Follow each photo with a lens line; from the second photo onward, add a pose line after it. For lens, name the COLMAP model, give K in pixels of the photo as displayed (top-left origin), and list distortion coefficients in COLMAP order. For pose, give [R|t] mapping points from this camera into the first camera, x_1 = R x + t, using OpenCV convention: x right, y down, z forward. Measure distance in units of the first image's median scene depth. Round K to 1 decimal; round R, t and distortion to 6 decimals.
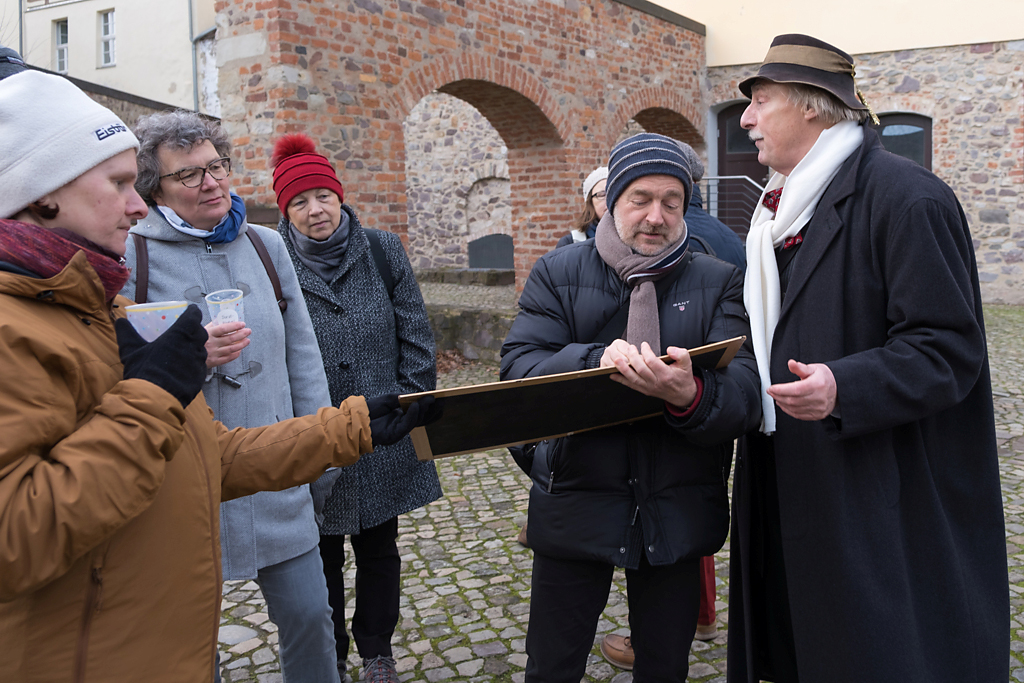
lens RADIAL K [[966.6, 0, 624.8], [0, 966.6, 266.2], [0, 0, 1]] dist [-0.028908, 0.014544]
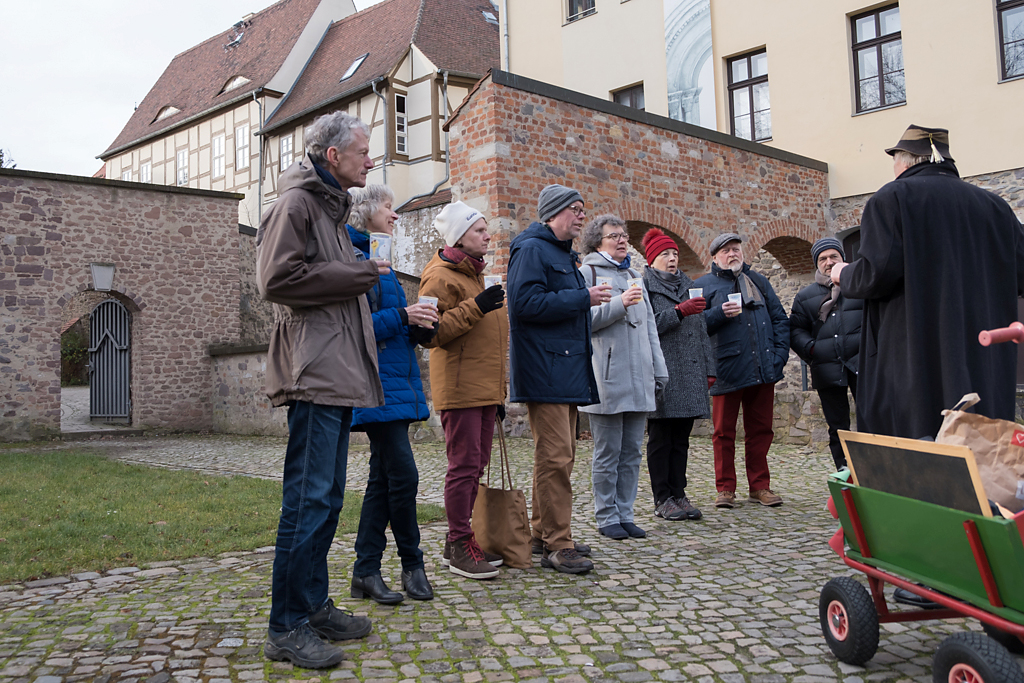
lens RADIAL K [[920.9, 0, 429.4], [0, 920.9, 325.5], [0, 0, 1]] dist [-0.032610, 0.010327]
pose [[0.940787, -0.039342, -0.336707, -0.002892], [0.006481, 0.995149, -0.098167, 0.054379], [0.338936, 0.090172, 0.936478, -0.191853]]
